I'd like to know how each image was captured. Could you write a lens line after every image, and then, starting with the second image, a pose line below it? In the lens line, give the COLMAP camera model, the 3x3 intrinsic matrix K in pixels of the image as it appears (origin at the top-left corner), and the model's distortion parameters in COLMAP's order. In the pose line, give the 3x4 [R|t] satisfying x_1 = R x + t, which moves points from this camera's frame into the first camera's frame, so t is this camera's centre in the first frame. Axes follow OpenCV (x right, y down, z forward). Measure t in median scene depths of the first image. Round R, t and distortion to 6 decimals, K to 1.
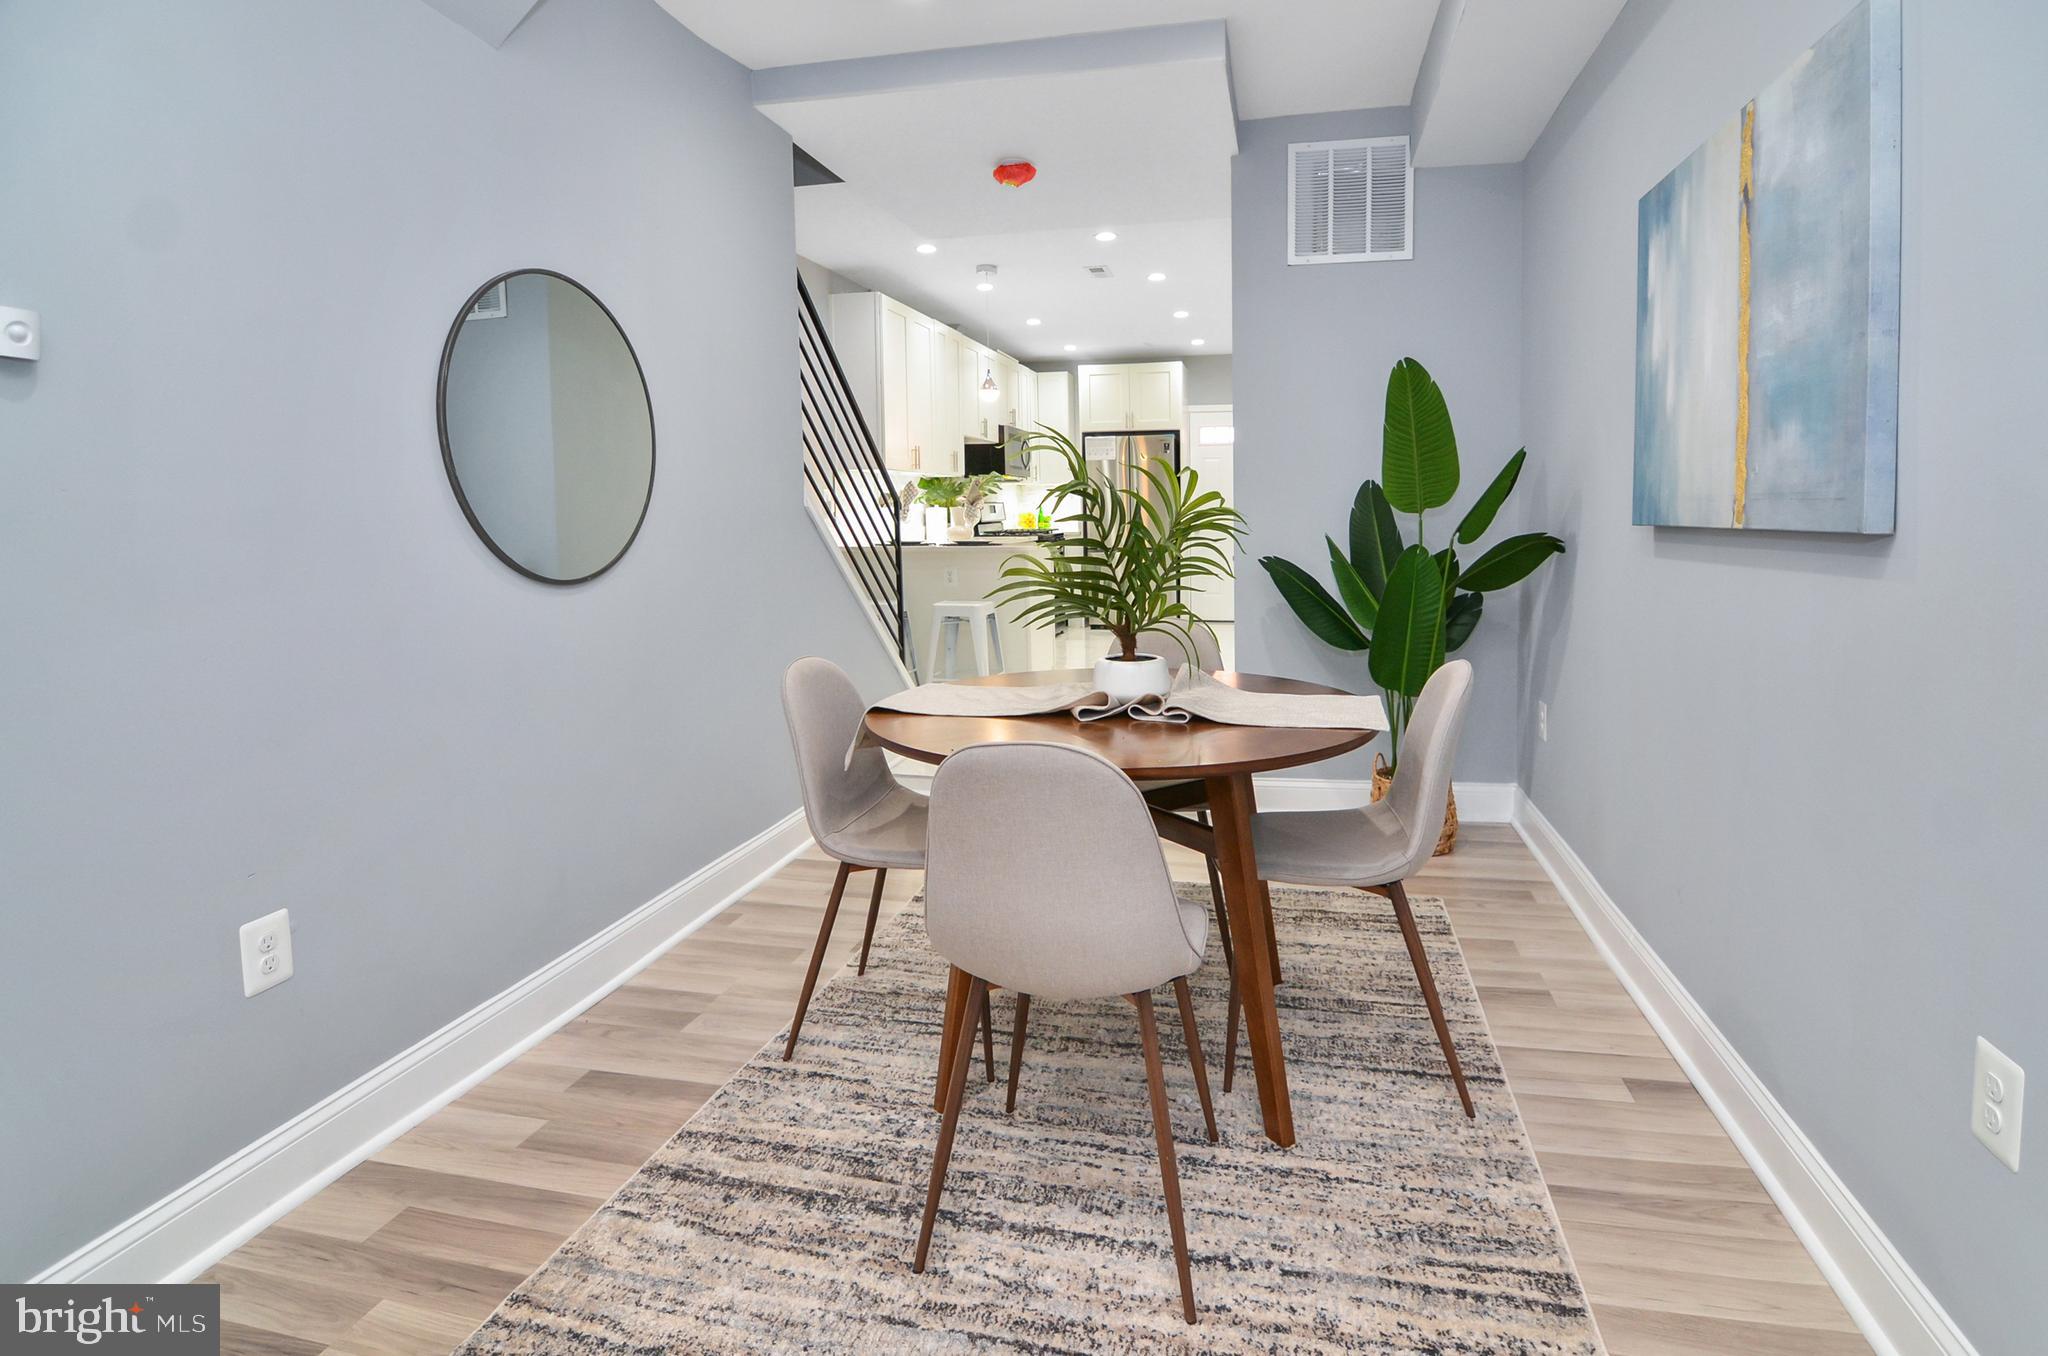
lens RADIAL K [[1063.2, 0, 1047.9], [0, 1063.2, 547.9], [0, 0, 1]] dist [0.028250, -0.018333]
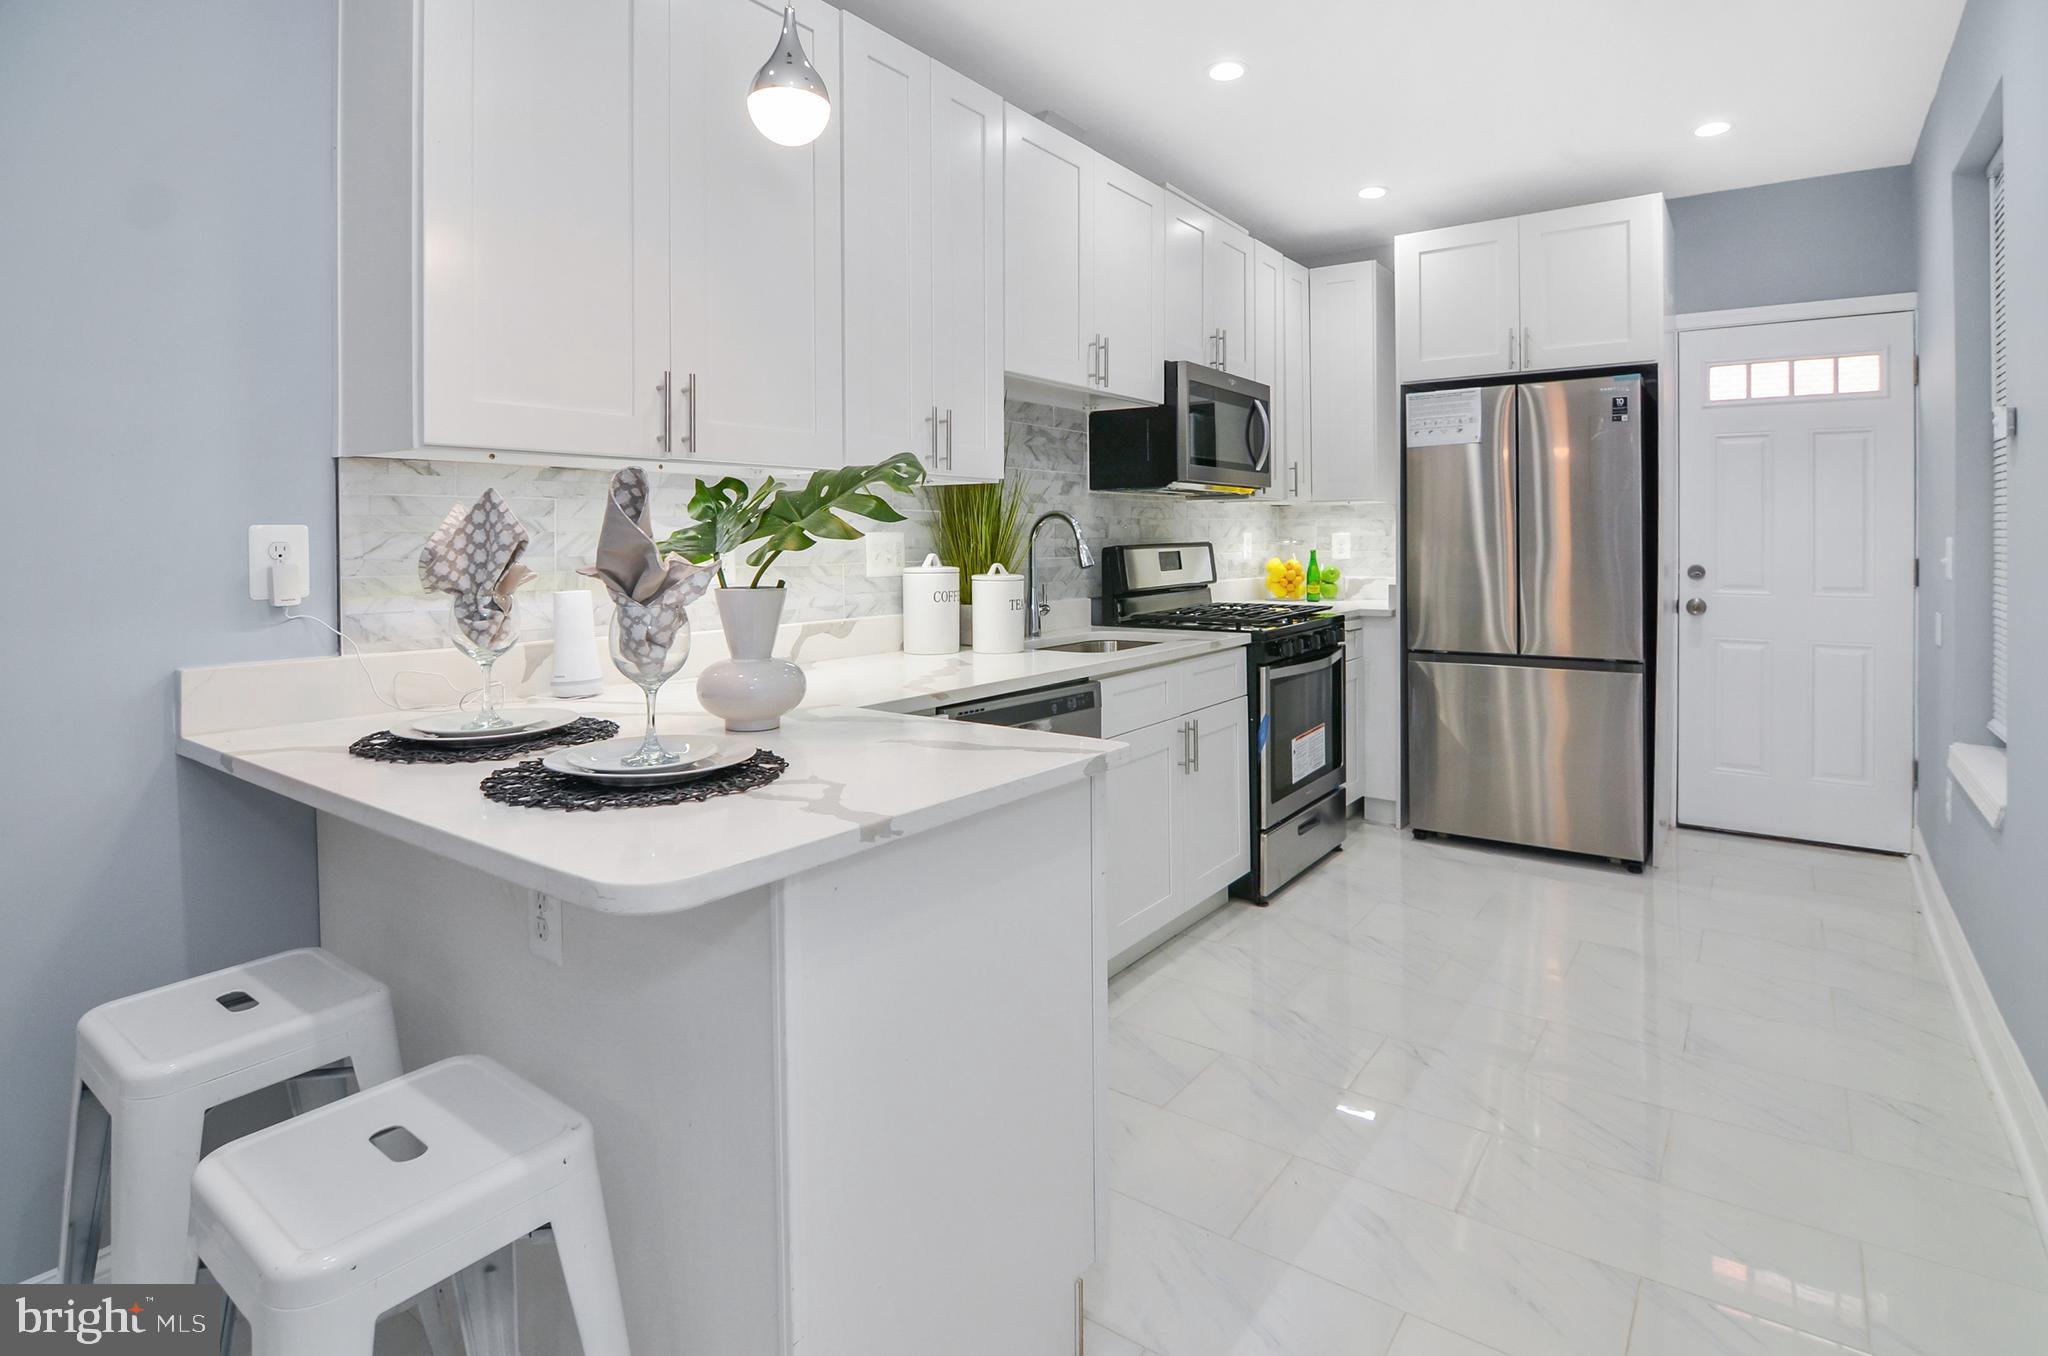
lens RADIAL K [[1086.8, 0, 1021.0], [0, 1086.8, 554.3], [0, 0, 1]] dist [-0.004108, -0.001222]
pose [[0.928289, 0.011027, -0.371695, 0.099107], [-0.017555, 0.999745, -0.014184, -0.054965], [0.371444, 0.019692, 0.928246, 0.970240]]
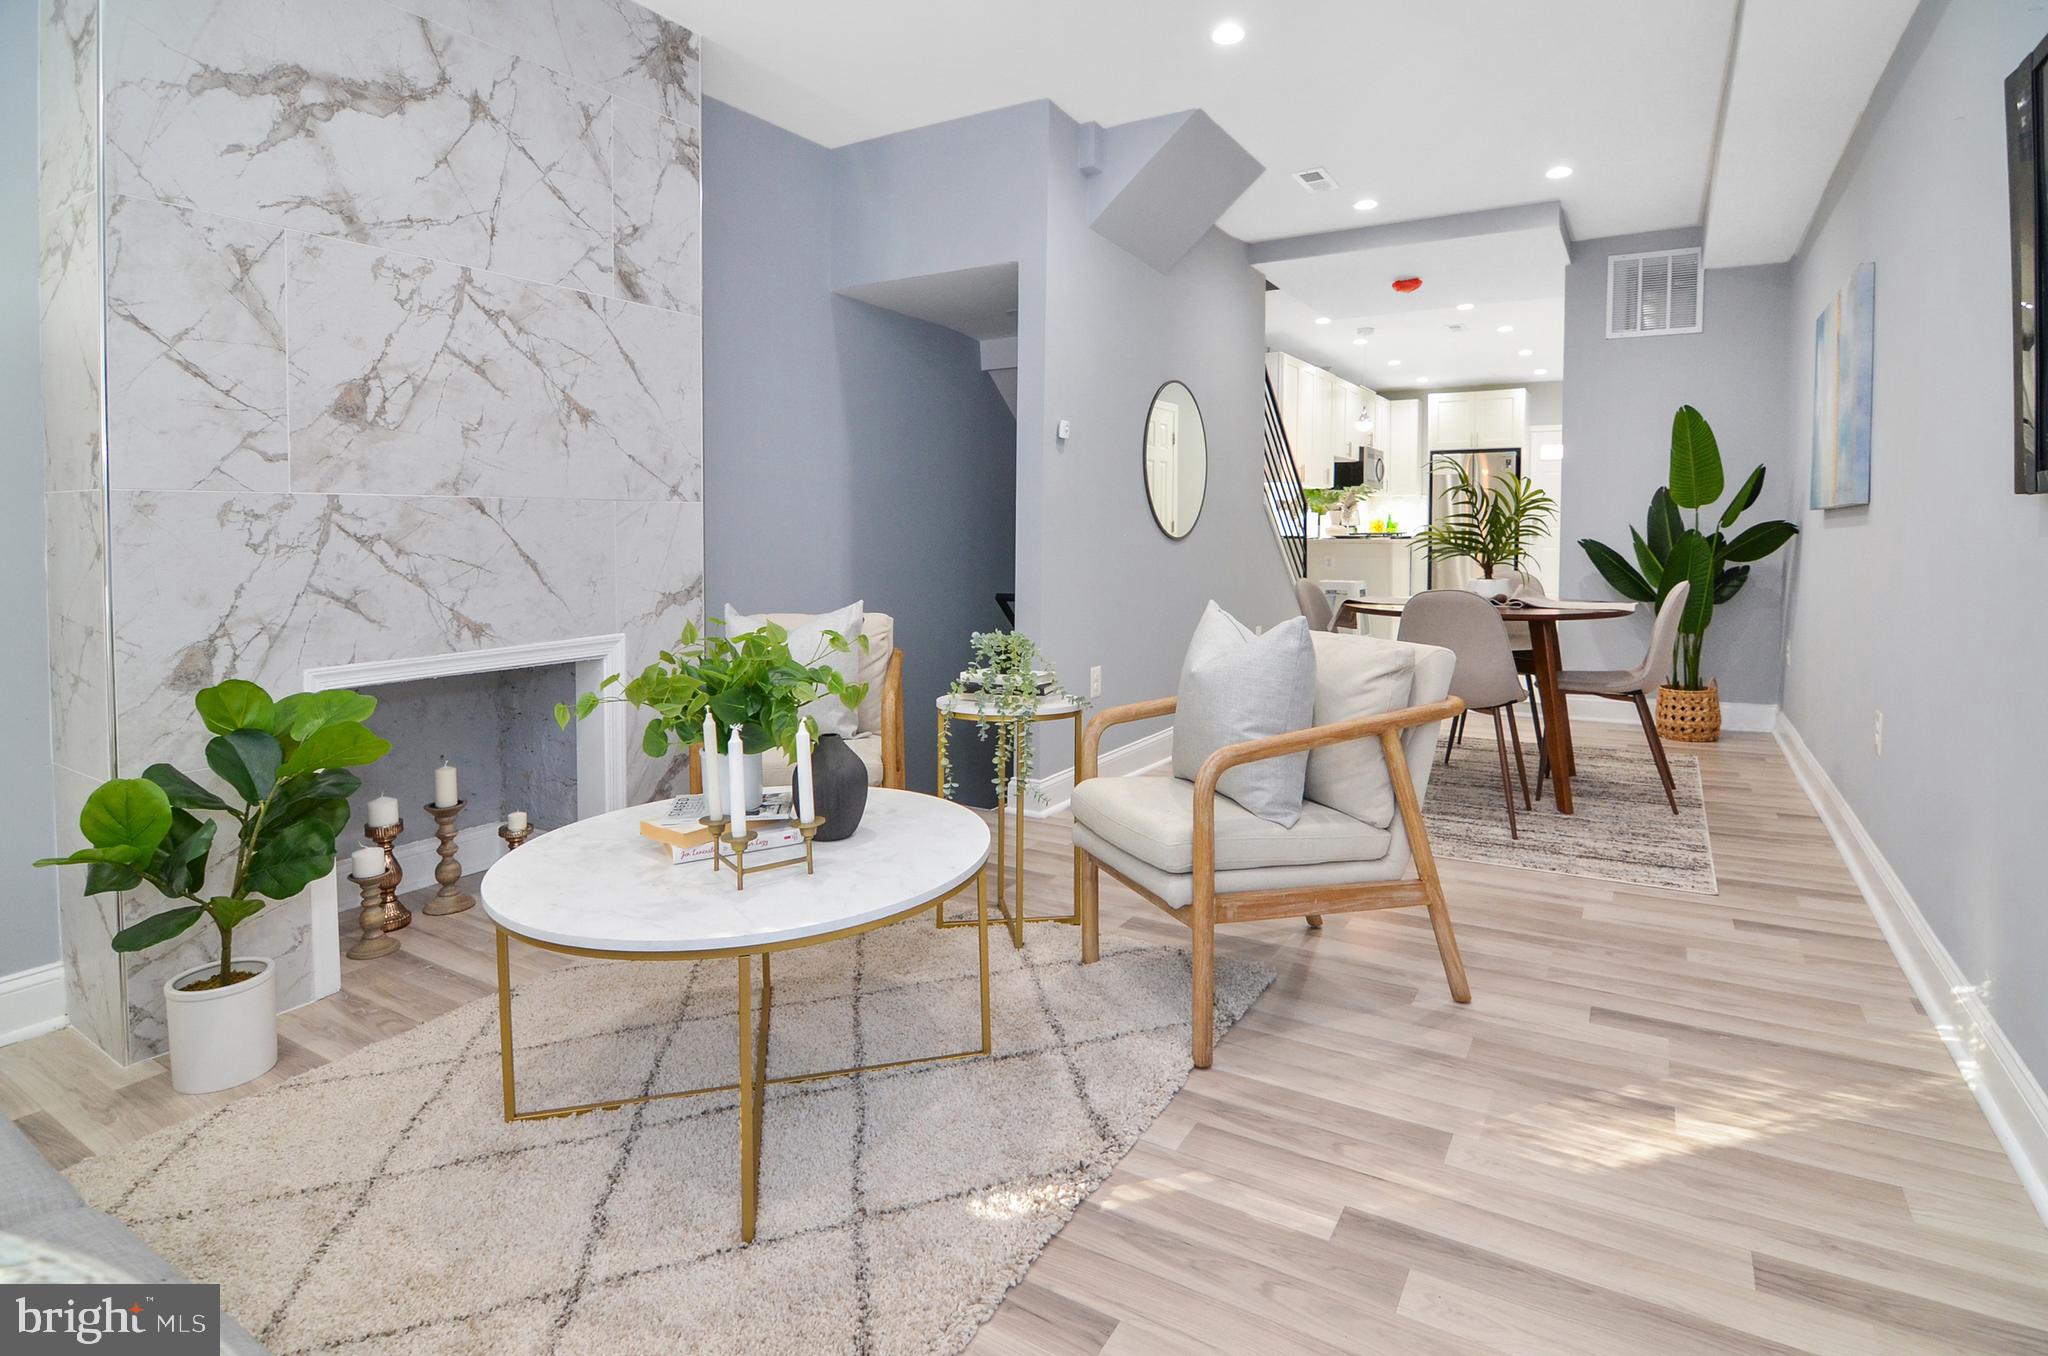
lens RADIAL K [[1091.4, 0, 1018.2], [0, 1091.4, 574.8], [0, 0, 1]] dist [0.006221, -0.008110]
pose [[0.953358, 0.023244, -0.300945, -0.065114], [-0.020955, 0.999722, 0.010835, 0.044510], [0.301113, -0.004023, 0.953580, -0.524687]]
